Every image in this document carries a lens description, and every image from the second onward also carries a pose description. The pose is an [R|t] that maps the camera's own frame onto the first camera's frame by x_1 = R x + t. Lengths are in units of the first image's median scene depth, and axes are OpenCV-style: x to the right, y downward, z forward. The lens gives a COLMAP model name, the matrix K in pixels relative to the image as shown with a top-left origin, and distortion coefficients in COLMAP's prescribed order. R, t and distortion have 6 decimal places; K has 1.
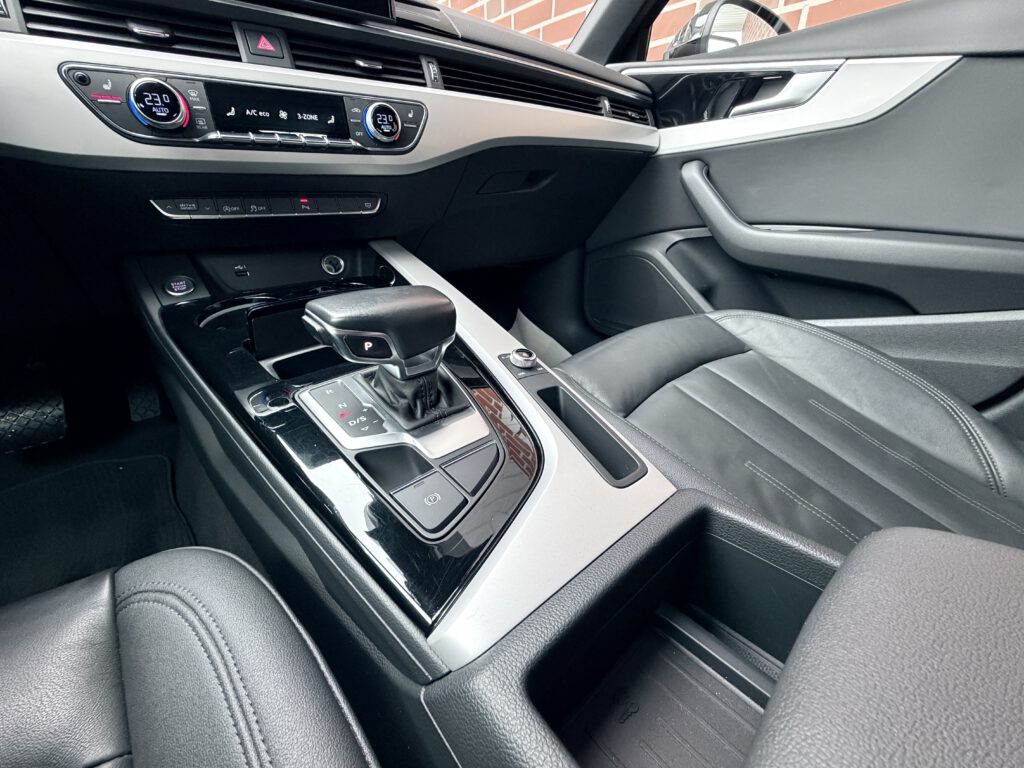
lens RADIAL K [[403.7, 0, 513.7], [0, 403.7, 378.1], [0, 0, 1]] dist [-0.000054, -0.000020]
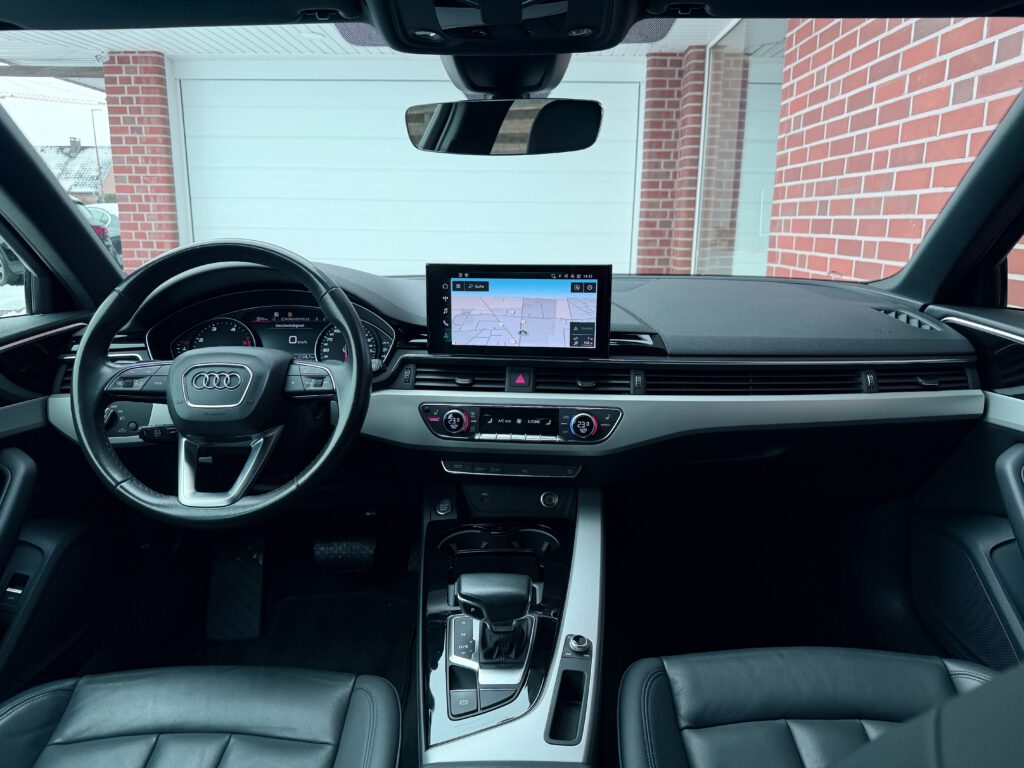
lens RADIAL K [[714.0, 0, 512.0], [0, 714.0, 384.0], [0, 0, 1]] dist [0.099055, -0.136927]
pose [[0.747028, 0.136096, -0.650713, 1.208094], [-0.276006, 0.953967, -0.117338, -0.489426], [0.604789, 0.267255, 0.750203, -1.134556]]
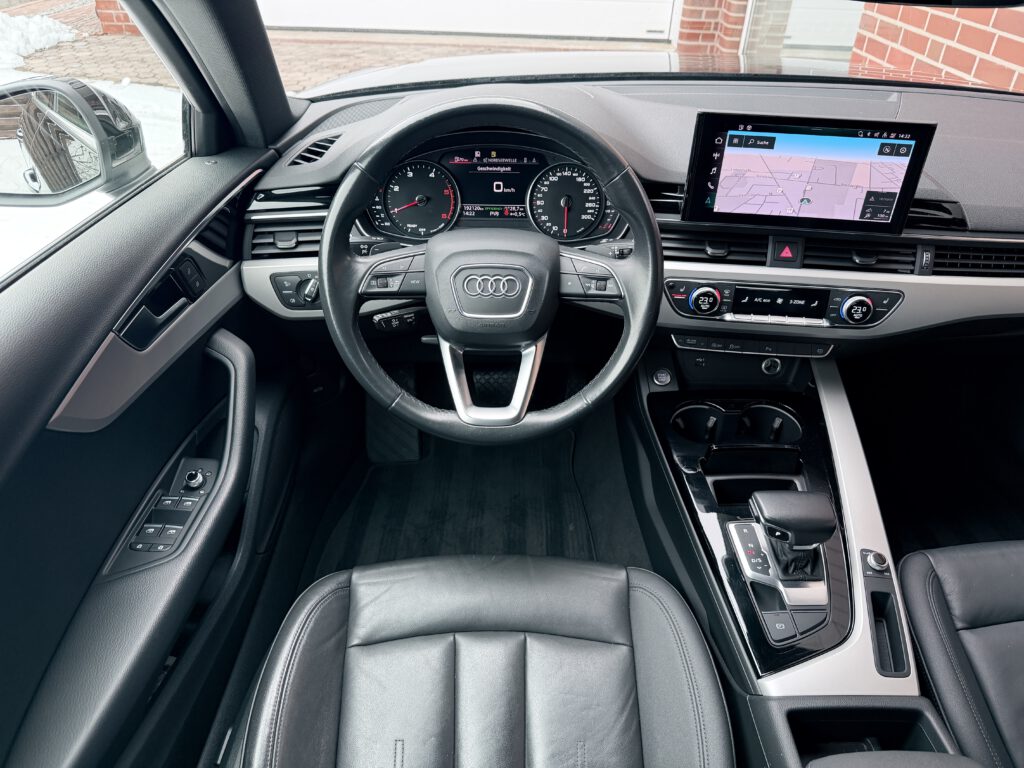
lens RADIAL K [[729.3, 0, 513.8], [0, 729.3, 388.8], [0, 0, 1]] dist [0.077486, -0.146177]
pose [[0.760637, 0.375143, -0.529811, 0.170915], [-0.287479, 0.926390, 0.243221, -0.763899], [0.582054, -0.032694, 0.812492, -1.594978]]
